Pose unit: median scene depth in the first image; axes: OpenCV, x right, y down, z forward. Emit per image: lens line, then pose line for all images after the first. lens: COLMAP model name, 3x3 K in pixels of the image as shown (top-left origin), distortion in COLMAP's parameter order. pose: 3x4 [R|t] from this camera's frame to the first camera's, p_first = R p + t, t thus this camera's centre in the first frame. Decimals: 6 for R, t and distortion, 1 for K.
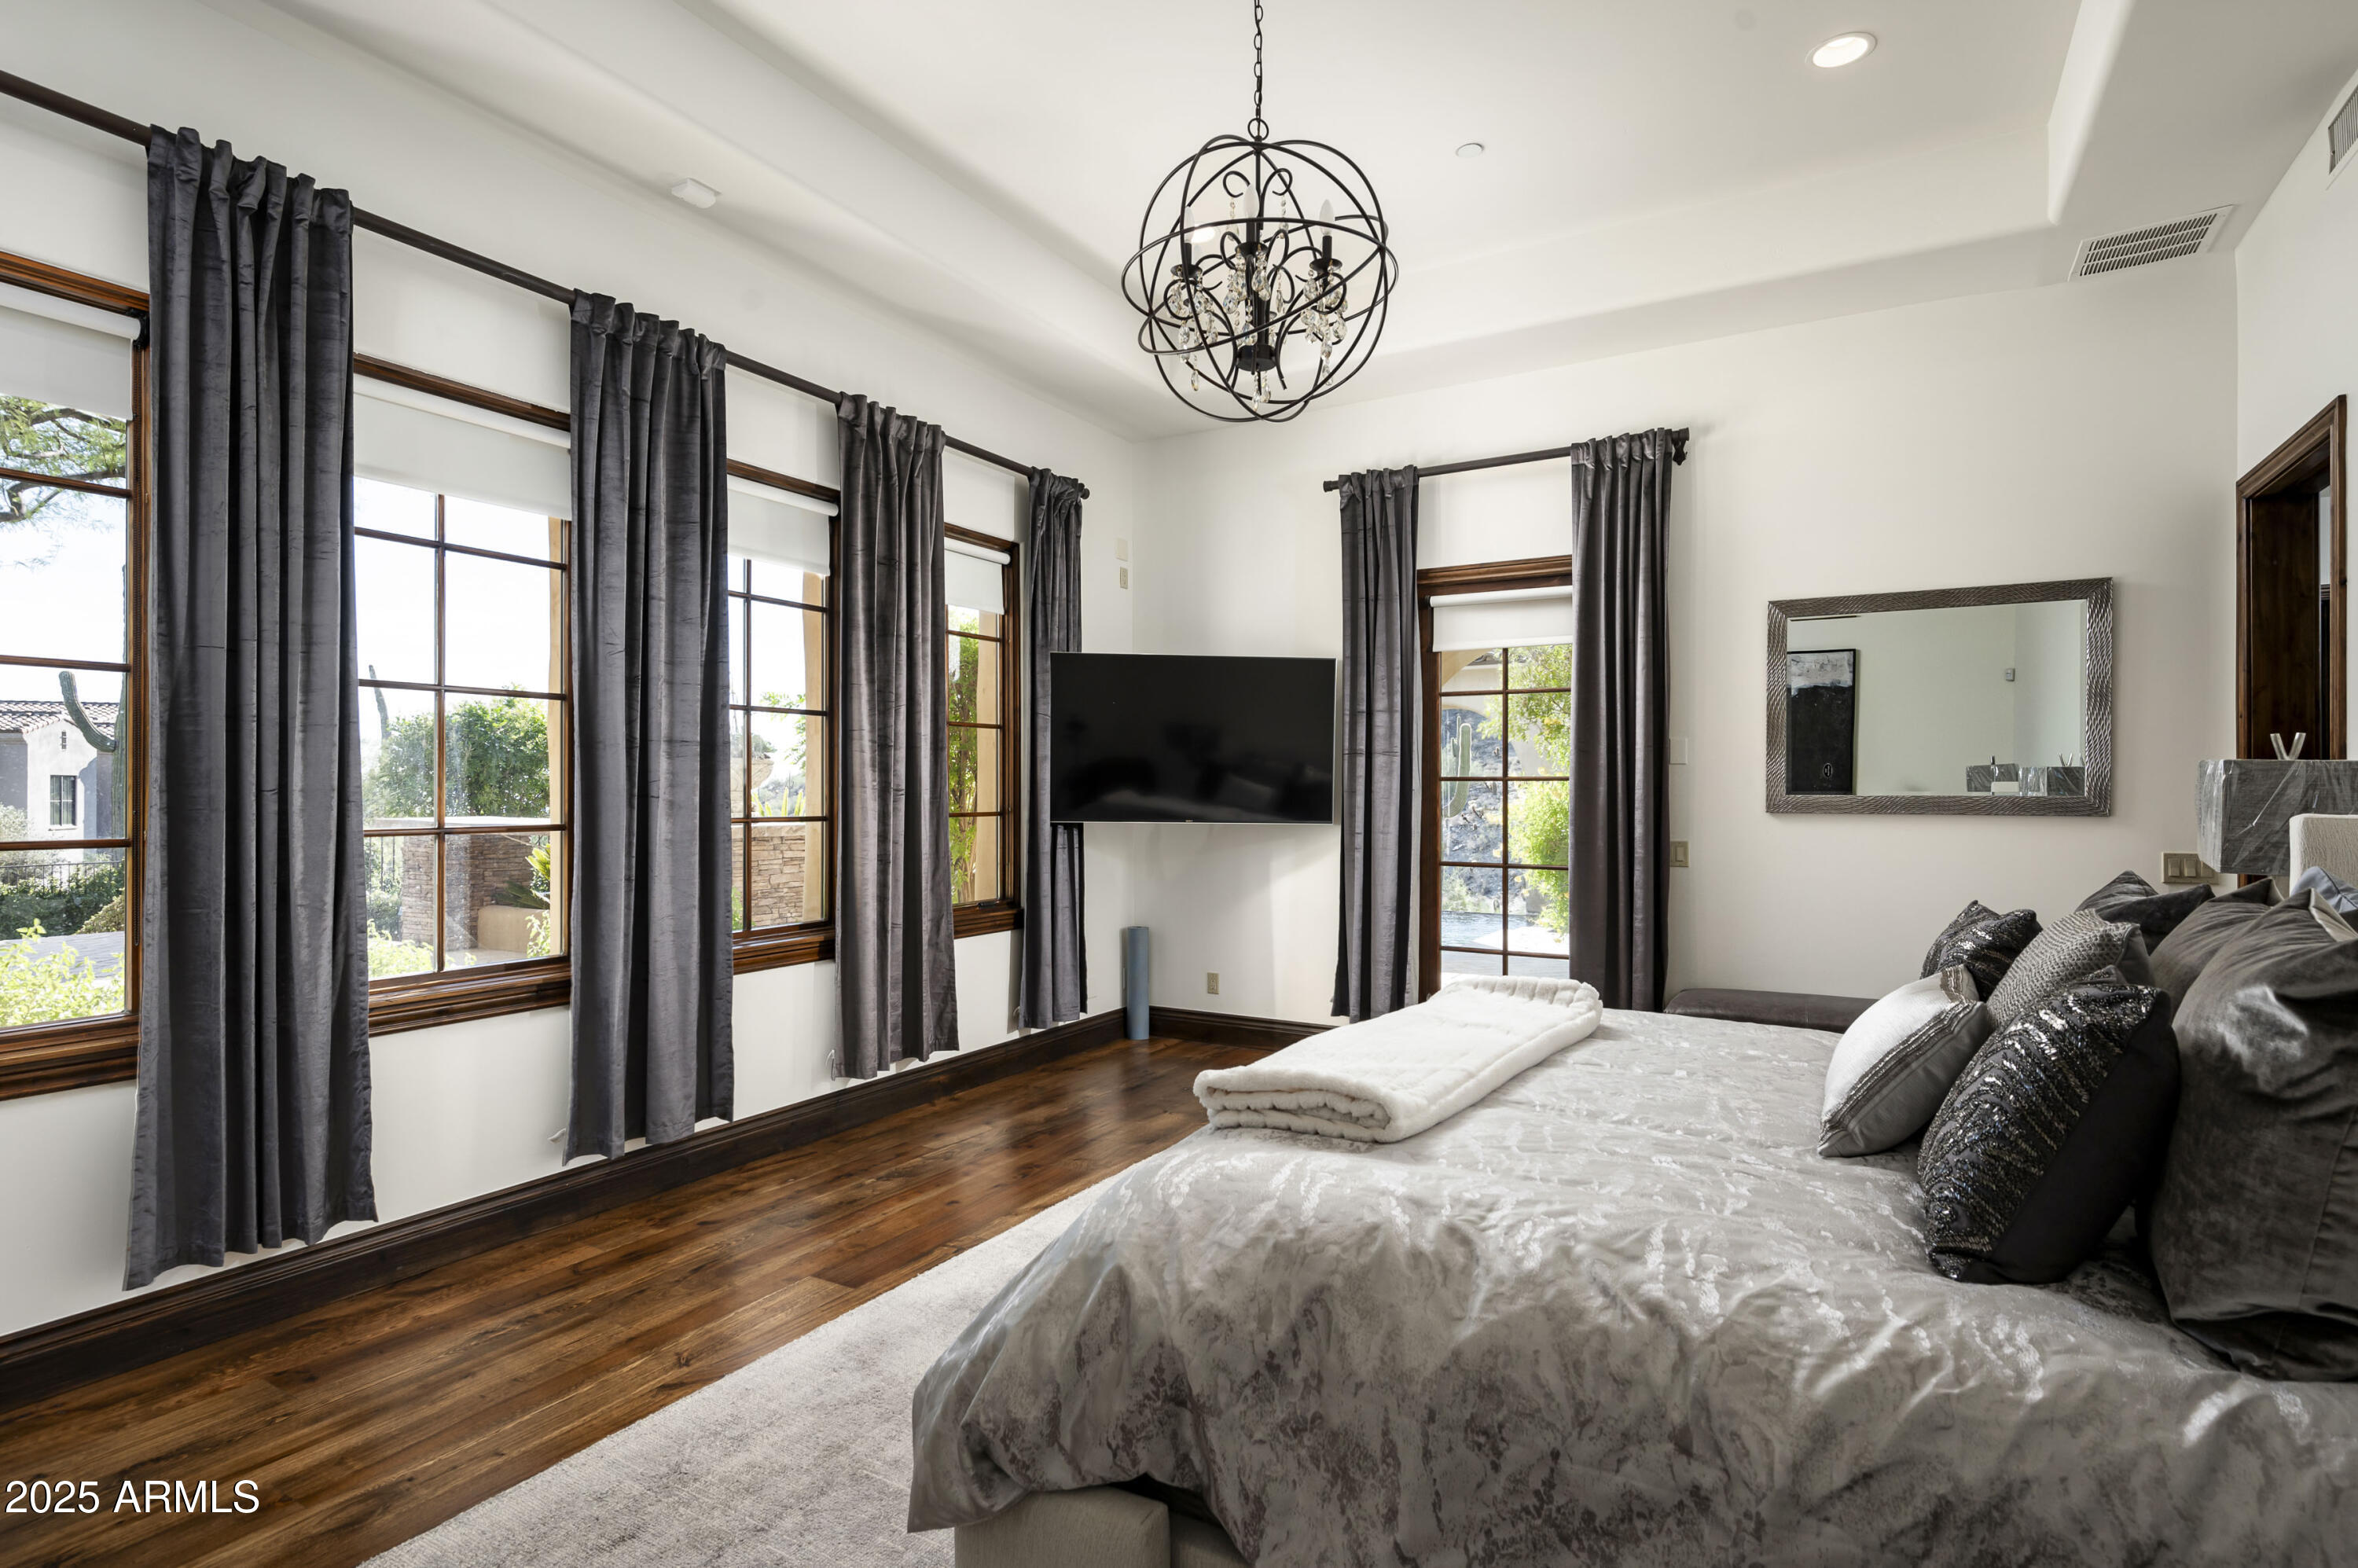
lens RADIAL K [[1180.6, 0, 1179.8], [0, 1180.6, 790.0], [0, 0, 1]] dist [0.002296, 0.000492]
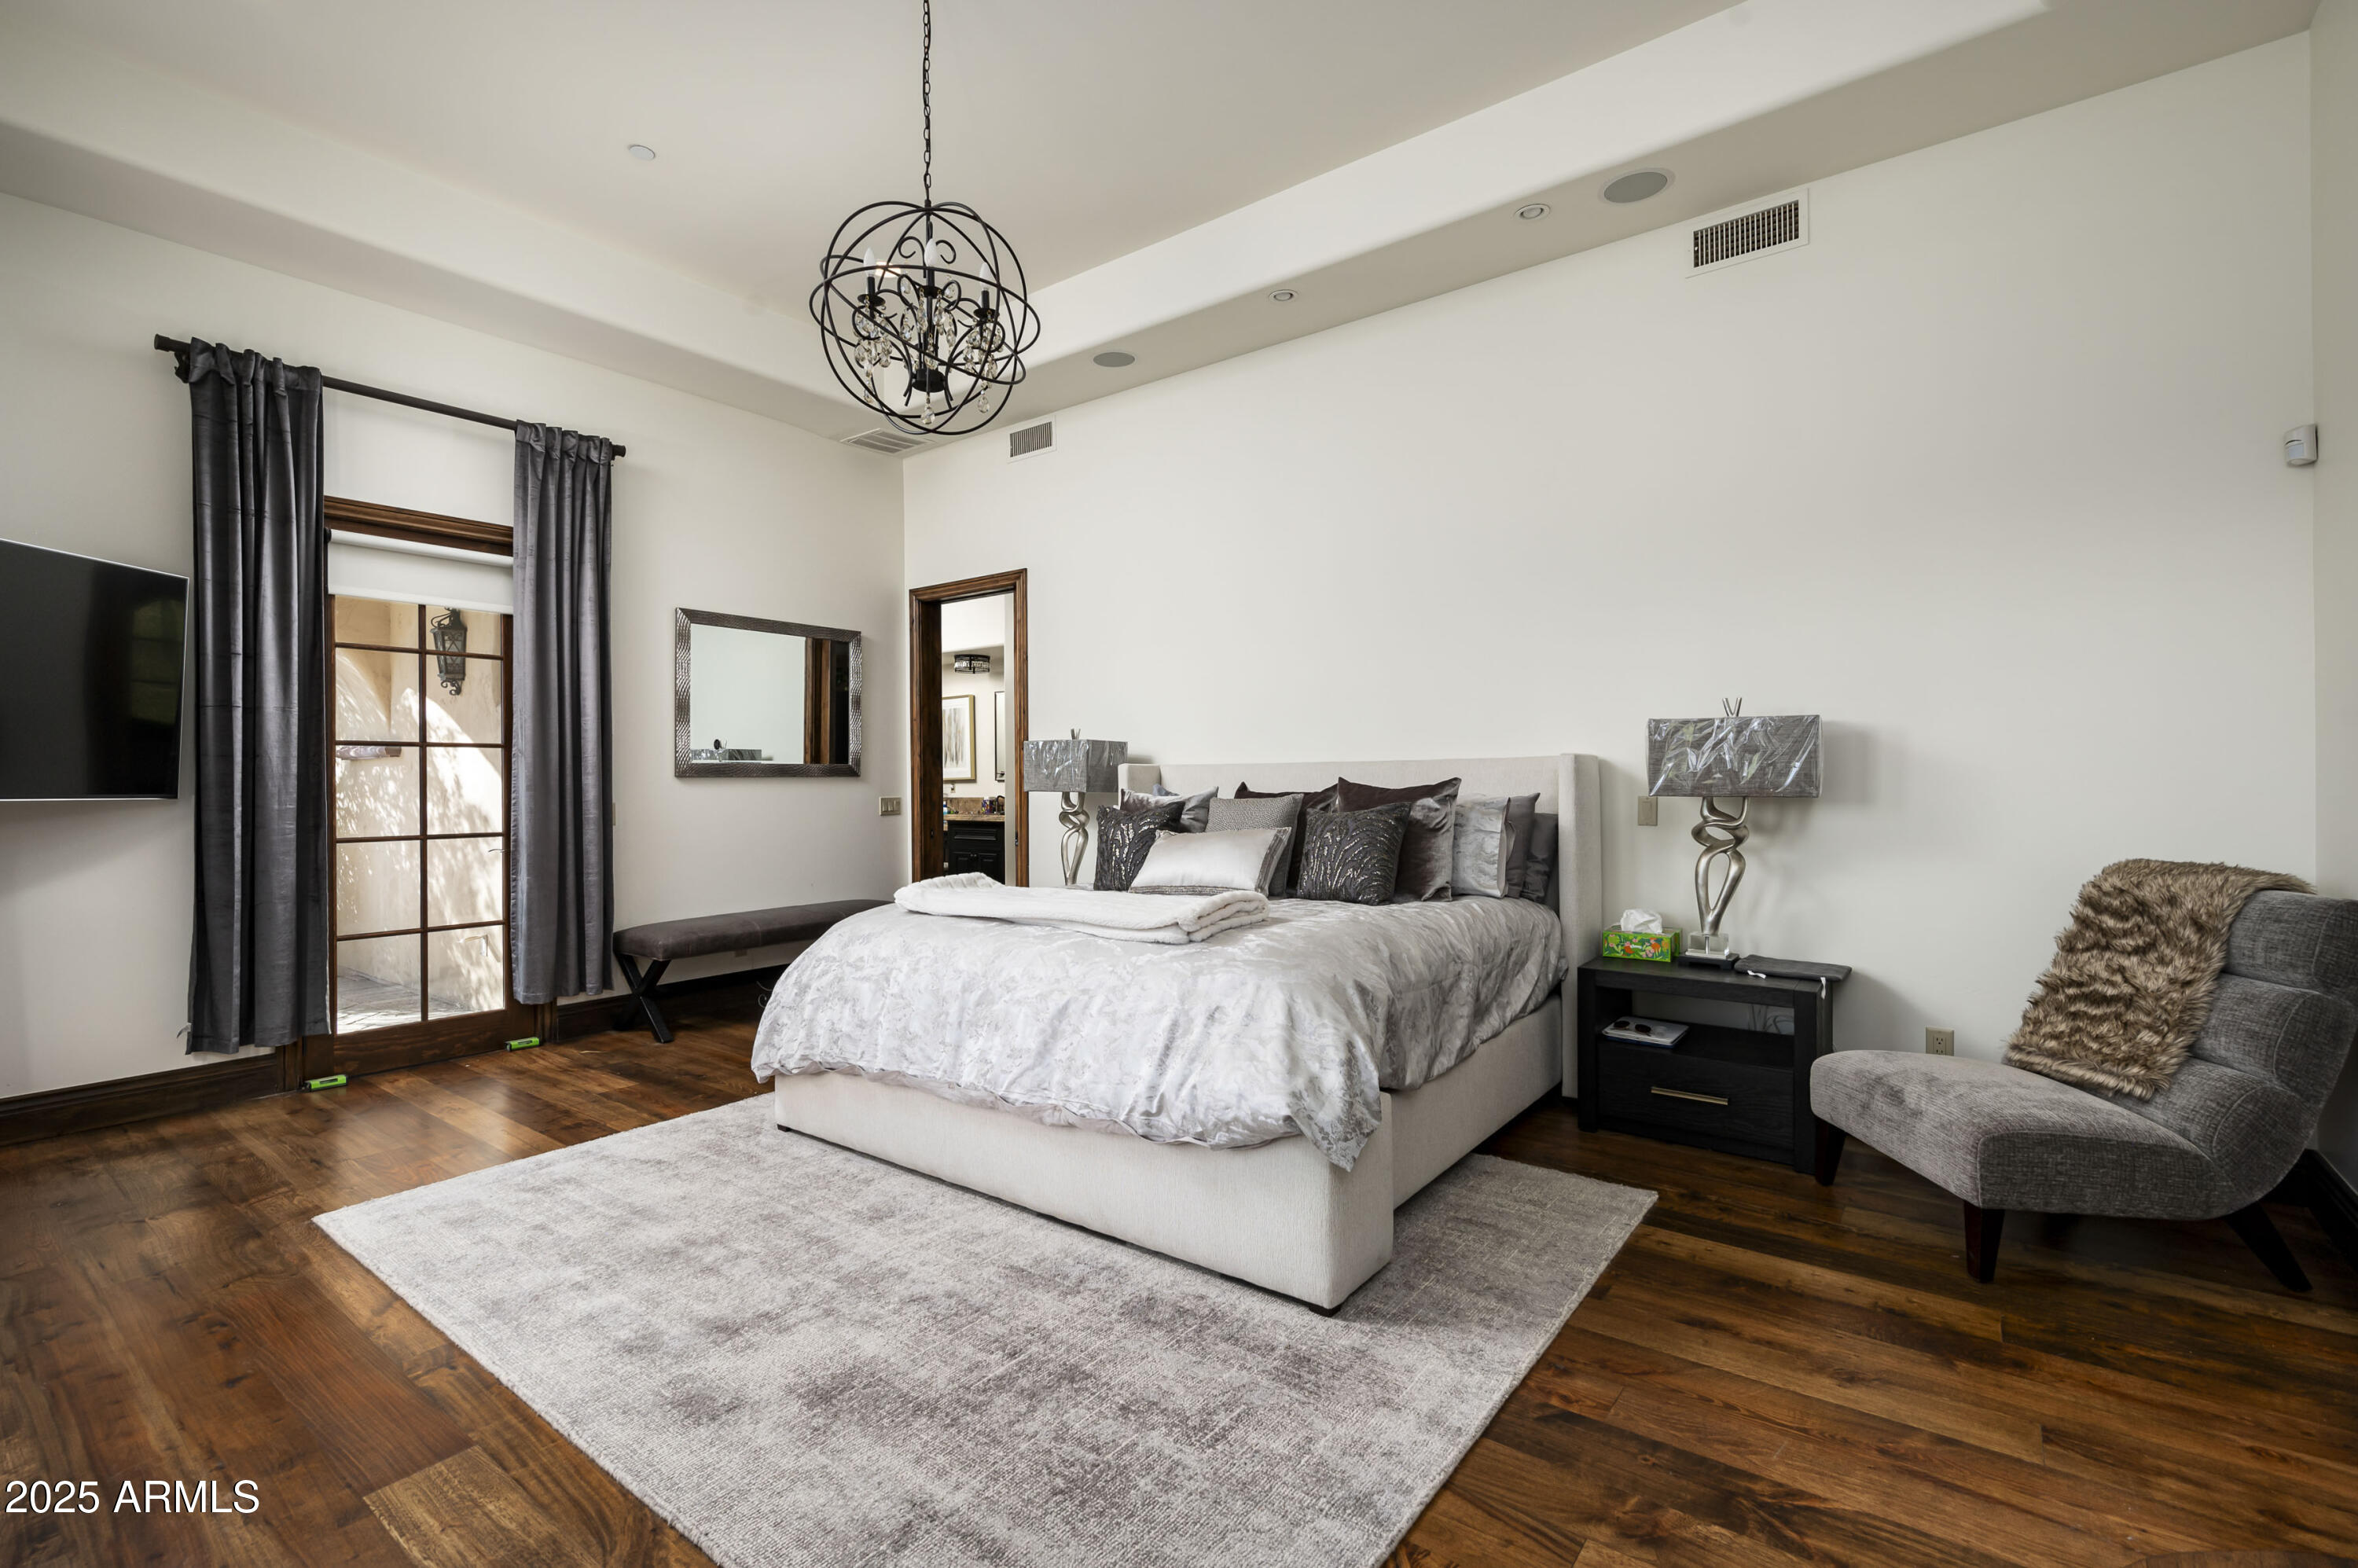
lens RADIAL K [[1059.0, 0, 1178.3], [0, 1059.0, 779.9], [0, 0, 1]] dist [-0.001704, -0.000269]
pose [[0.120852, -0.002937, 0.992666, -0.512796], [-0.002604, 0.999991, 0.003275, 0.016760], [-0.992667, -0.002980, 0.120843, 0.312529]]
